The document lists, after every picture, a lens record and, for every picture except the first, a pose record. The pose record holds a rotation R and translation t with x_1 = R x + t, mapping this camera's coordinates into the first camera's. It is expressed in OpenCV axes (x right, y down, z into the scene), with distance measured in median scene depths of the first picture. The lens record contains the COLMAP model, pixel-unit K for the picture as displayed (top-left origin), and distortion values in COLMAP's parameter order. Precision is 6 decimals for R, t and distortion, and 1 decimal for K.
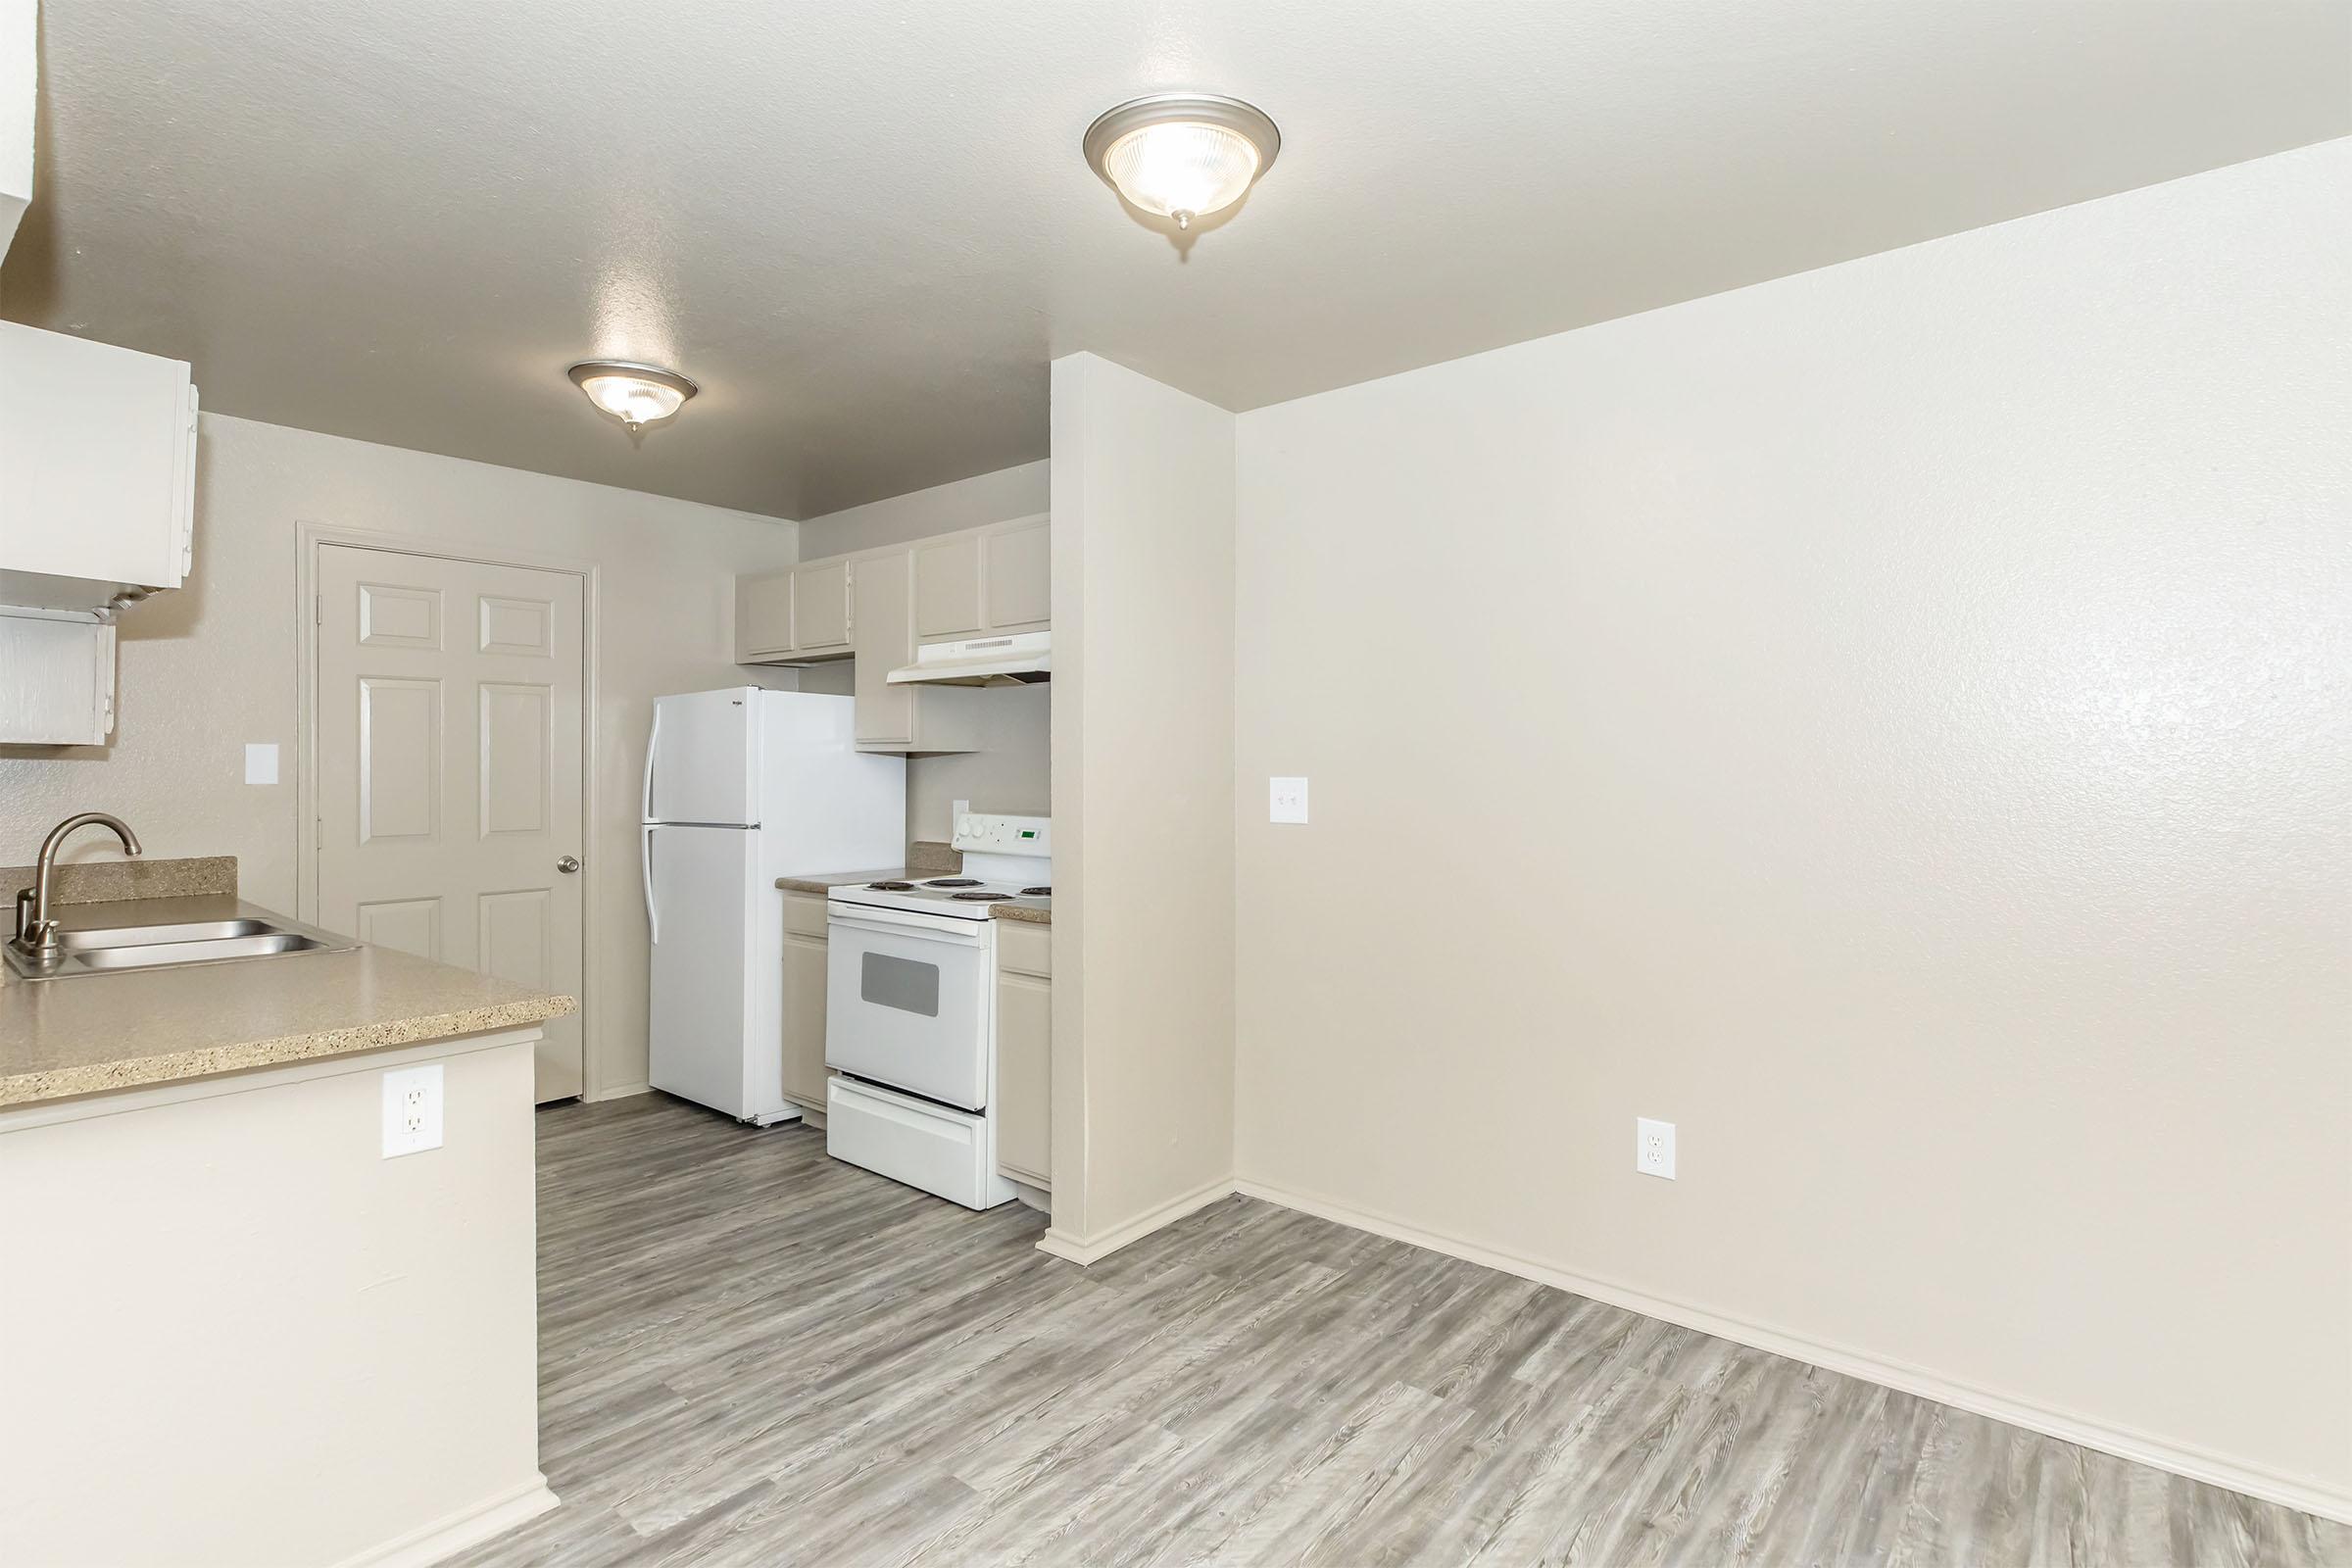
lens RADIAL K [[1181.3, 0, 1176.0], [0, 1181.3, 784.0], [0, 0, 1]] dist [-0.004108, -0.000559]
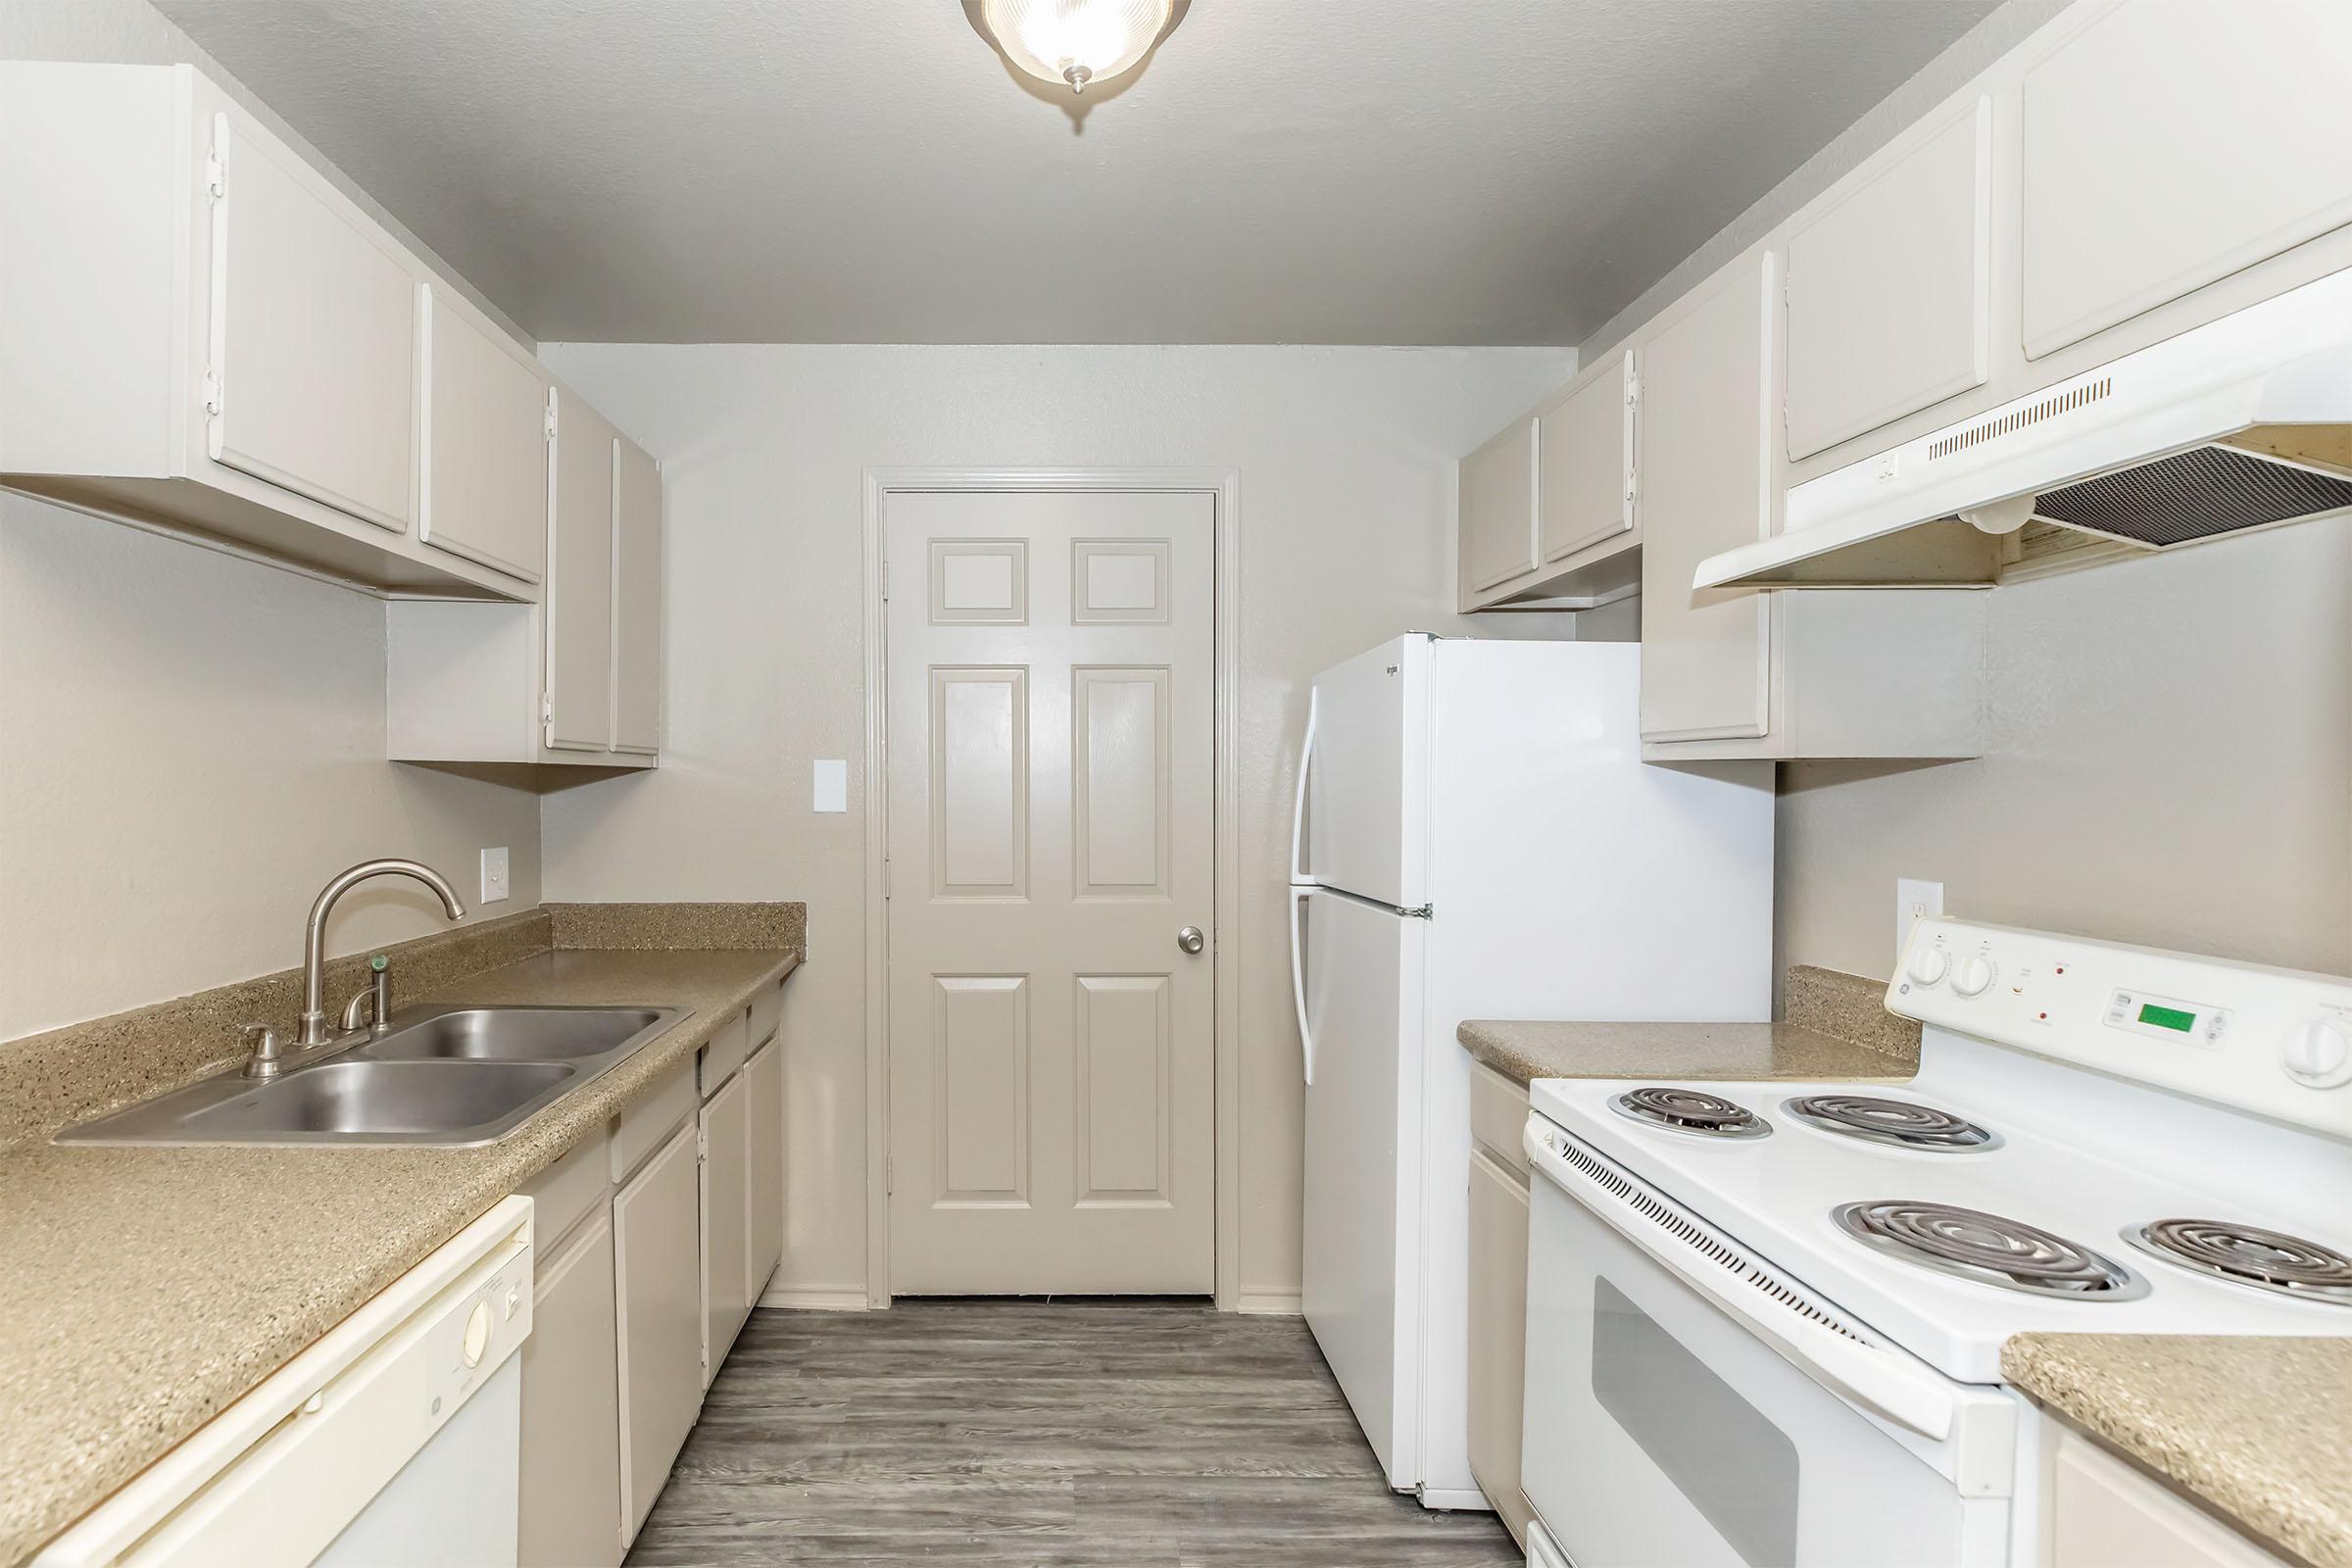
lens RADIAL K [[1064.1, 0, 1165.6], [0, 1064.1, 792.7], [0, 0, 1]] dist [0.011727, -0.000011]
pose [[0.676267, 0.008508, -0.736607, -0.094826], [-0.012091, 0.999927, 0.000449, -0.013992], [0.736557, 0.008602, 0.676320, 0.608068]]
